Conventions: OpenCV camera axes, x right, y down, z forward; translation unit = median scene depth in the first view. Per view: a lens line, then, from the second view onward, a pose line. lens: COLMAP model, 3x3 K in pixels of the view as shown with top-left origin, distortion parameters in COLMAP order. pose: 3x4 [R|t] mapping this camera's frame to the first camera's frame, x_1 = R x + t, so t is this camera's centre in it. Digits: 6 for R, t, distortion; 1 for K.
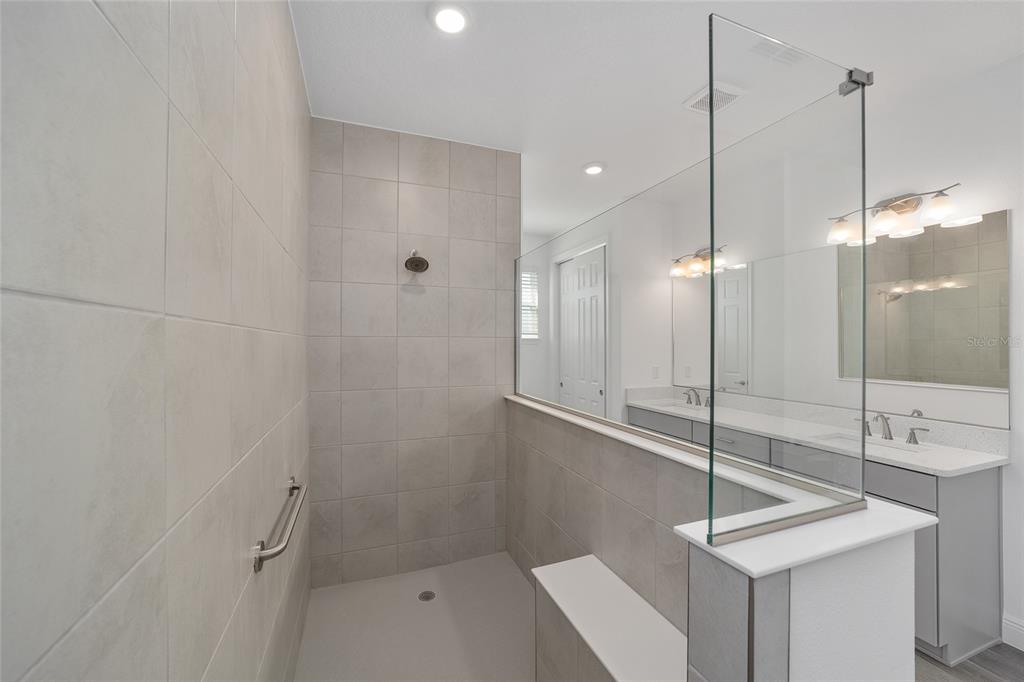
lens RADIAL K [[396.6, 0, 509.7], [0, 396.6, 342.9], [0, 0, 1]] dist [-0.030555, 0.011124]
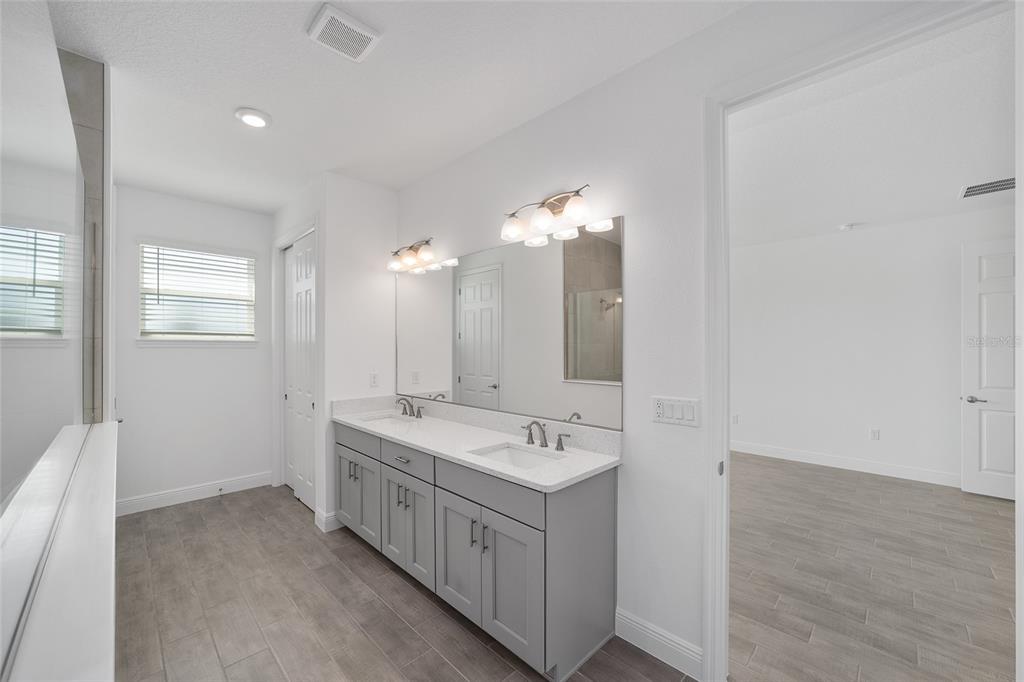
lens RADIAL K [[396.6, 0, 509.7], [0, 396.6, 342.9], [0, 0, 1]] dist [-0.030555, 0.011124]
pose [[0.911093, 0.003502, 0.412187, 0.311856], [0.000539, 0.999953, -0.009686, 0.001718], [-0.412201, 0.009047, 0.911048, 0.093820]]
